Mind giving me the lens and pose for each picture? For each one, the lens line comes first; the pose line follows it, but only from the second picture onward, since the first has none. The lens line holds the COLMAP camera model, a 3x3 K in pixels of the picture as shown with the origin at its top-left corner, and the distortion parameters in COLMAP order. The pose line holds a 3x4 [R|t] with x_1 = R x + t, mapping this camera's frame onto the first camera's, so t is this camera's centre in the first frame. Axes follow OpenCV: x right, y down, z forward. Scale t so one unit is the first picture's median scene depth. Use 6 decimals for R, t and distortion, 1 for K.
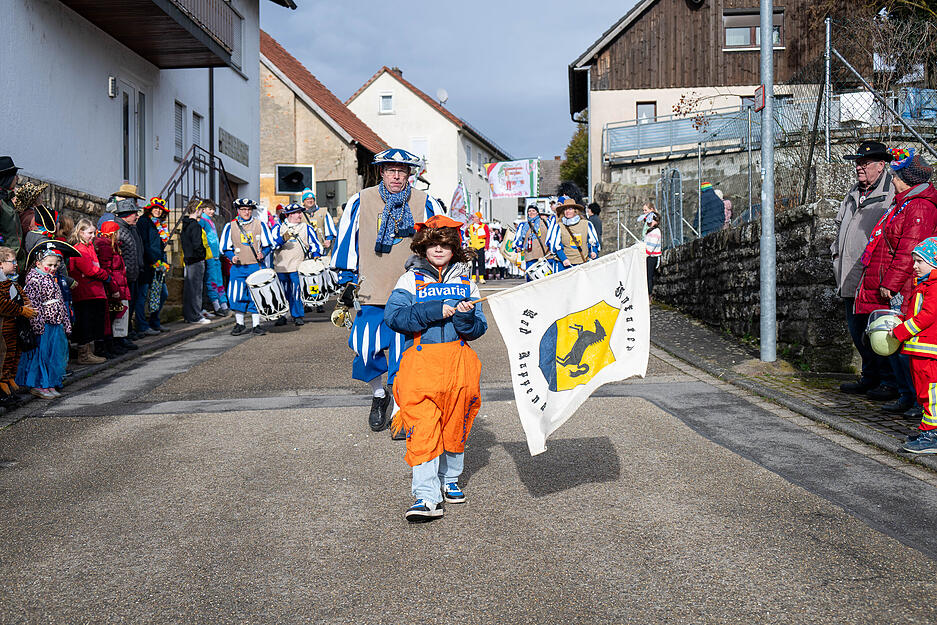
lens RADIAL K [[1079.3, 0, 468.5], [0, 1079.3, 312.5], [0, 0, 1]] dist [-0.002102, -0.001506]
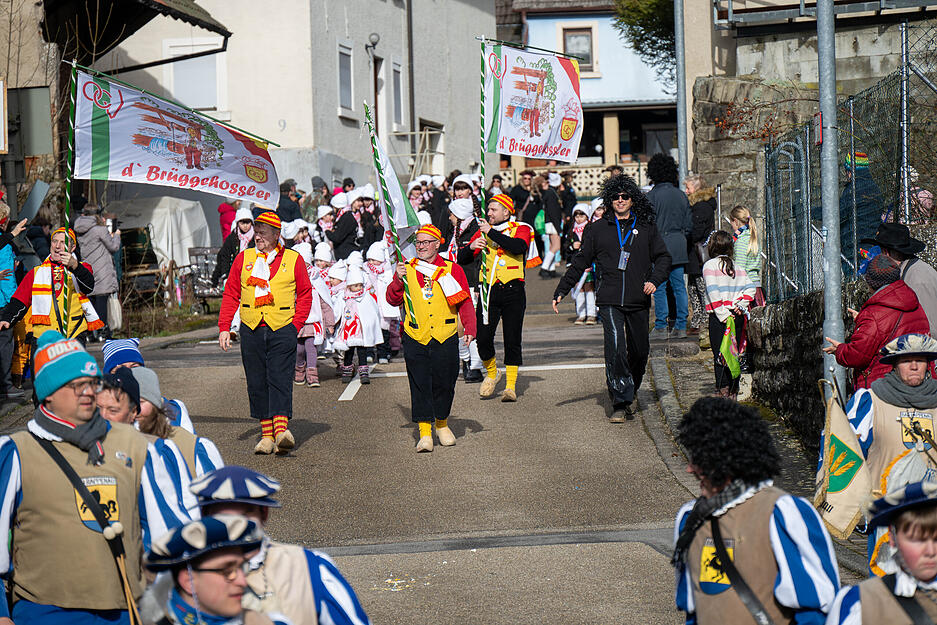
lens RADIAL K [[4425.8, 0, 468.5], [0, 4425.8, 312.5], [0, 0, 1]] dist [0.138580, 3.827134]
pose [[0.999217, -0.016054, 0.036153, -0.020146], [0.016809, 0.999645, -0.020685, -0.006058], [-0.035808, 0.021276, 0.999132, -0.562389]]
